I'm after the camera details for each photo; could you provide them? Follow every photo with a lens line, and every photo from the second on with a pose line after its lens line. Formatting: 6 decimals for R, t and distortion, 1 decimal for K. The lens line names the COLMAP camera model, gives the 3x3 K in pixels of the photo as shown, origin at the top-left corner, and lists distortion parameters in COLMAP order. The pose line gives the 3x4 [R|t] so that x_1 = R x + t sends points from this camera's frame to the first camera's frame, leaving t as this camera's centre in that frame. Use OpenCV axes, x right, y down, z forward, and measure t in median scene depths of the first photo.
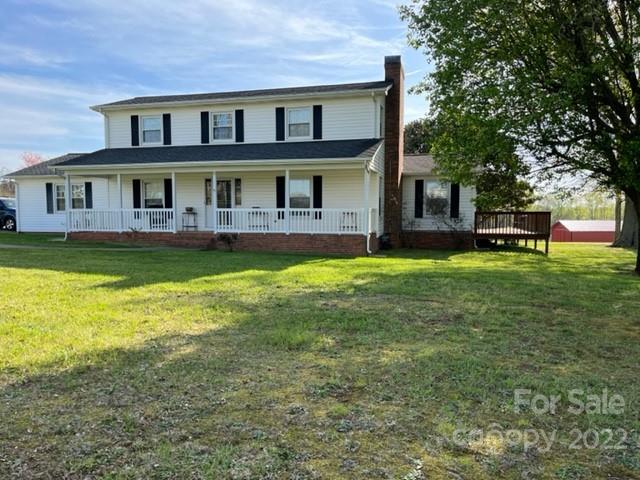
lens RADIAL K [[595.5, 0, 320.8], [0, 595.5, 240.8], [0, 0, 1]] dist [0.008197, 0.000000]
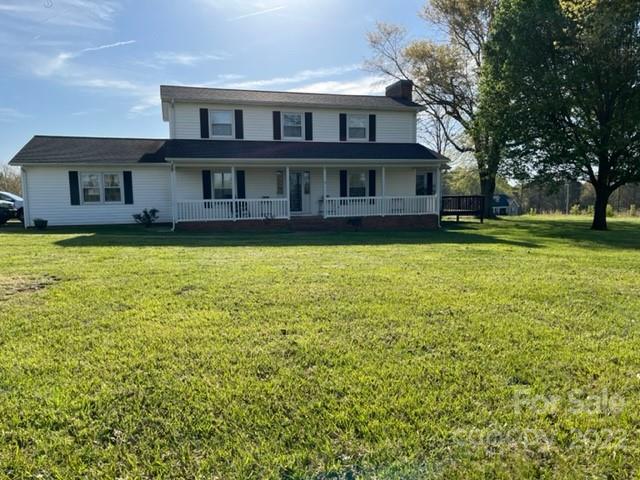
lens RADIAL K [[484.4, 0, 322.4], [0, 484.4, 240.5], [0, 0, 1]] dist [0.076135, 0.001238]
pose [[0.833507, -0.059510, 0.549295, -0.630789], [0.044346, 0.998181, 0.040850, -0.007233], [-0.550726, -0.009690, 0.834630, 0.182399]]
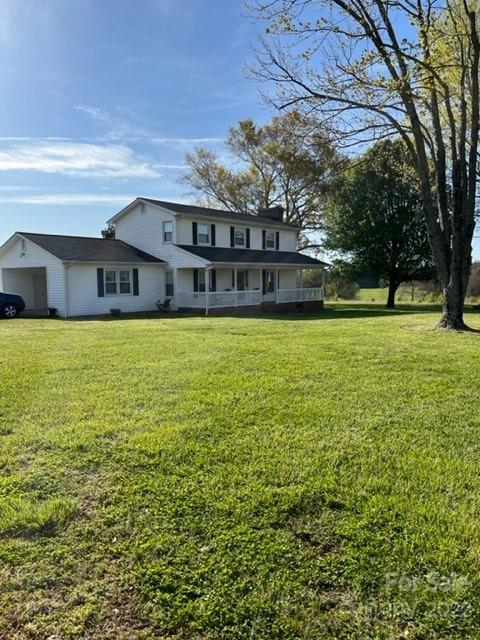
lens RADIAL K [[484.4, 0, 238.0], [0, 484.4, 321.5], [0, 0, 1]] dist [0.076135, 0.001238]
pose [[0.430721, -0.063081, 0.900278, -1.287050], [0.059935, 0.997351, 0.041208, -0.026301], [-0.900493, 0.036209, 0.433361, 0.457294]]
